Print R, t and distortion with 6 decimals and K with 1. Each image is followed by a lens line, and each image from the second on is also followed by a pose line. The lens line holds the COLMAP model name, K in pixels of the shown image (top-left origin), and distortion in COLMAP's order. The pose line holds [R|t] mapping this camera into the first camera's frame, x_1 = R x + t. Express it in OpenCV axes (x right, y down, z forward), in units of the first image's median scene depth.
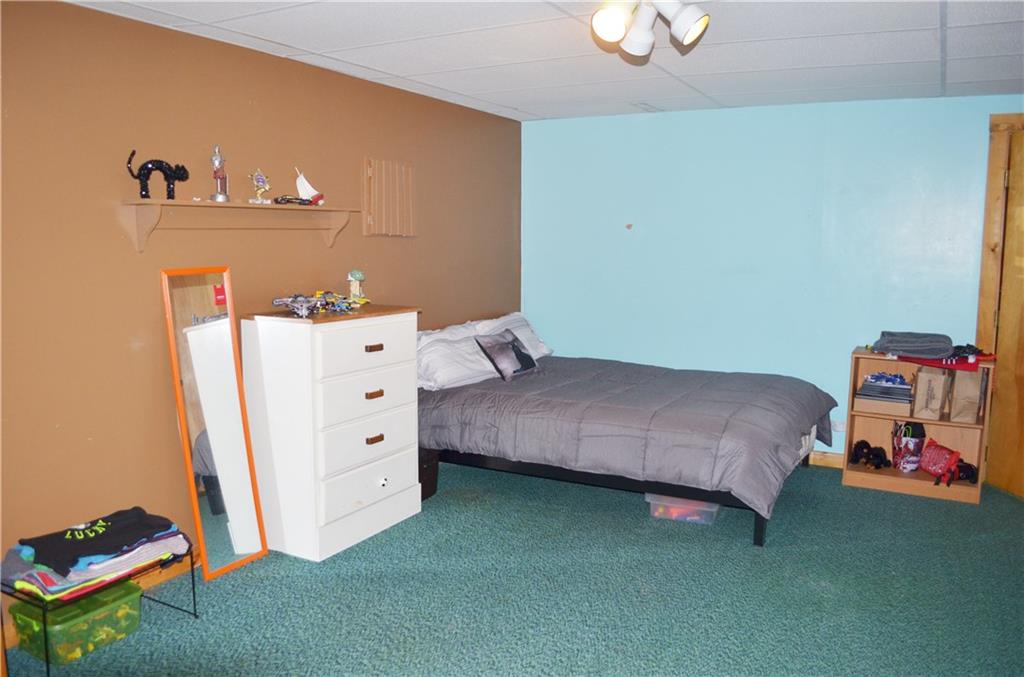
lens RADIAL K [[804.9, 0, 512.0], [0, 804.9, 338.5], [0, 0, 1]] dist [-0.067593, 0.000443]
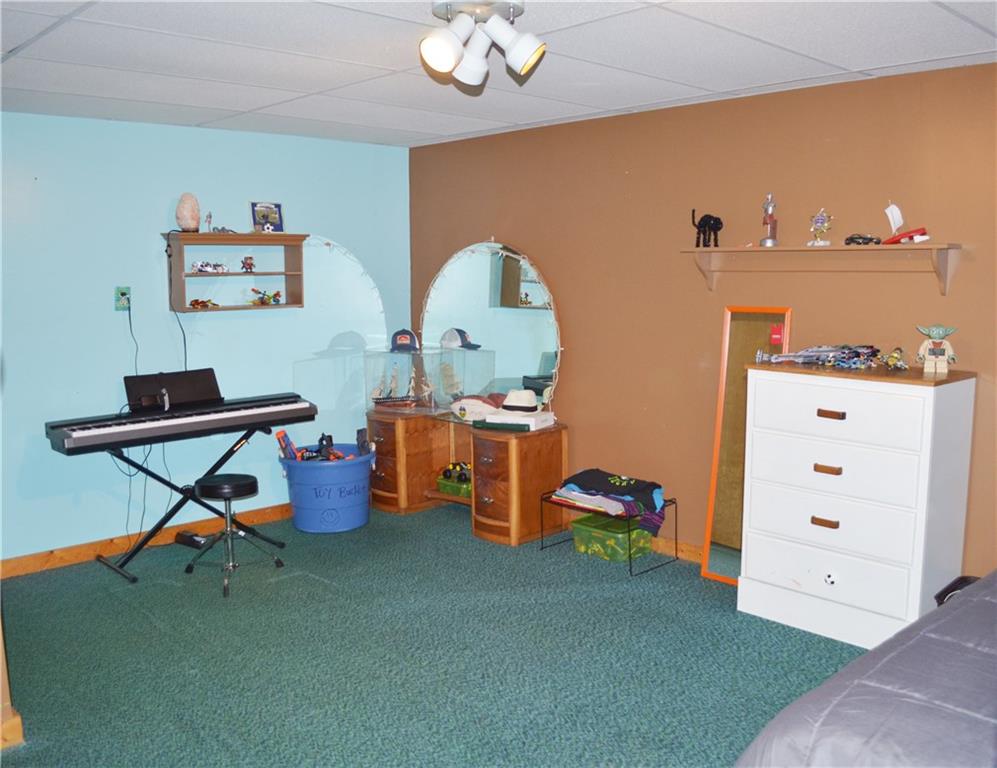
lens RADIAL K [[891.4, 0, 498.5], [0, 891.4, 384.0], [0, 0, 1]] dist [-0.008270, -0.003442]
pose [[-0.295884, 0.115069, -0.948268, 0.893073], [-0.123032, 0.979858, 0.157292, -0.135118], [0.947268, 0.163207, -0.275767, 1.022025]]
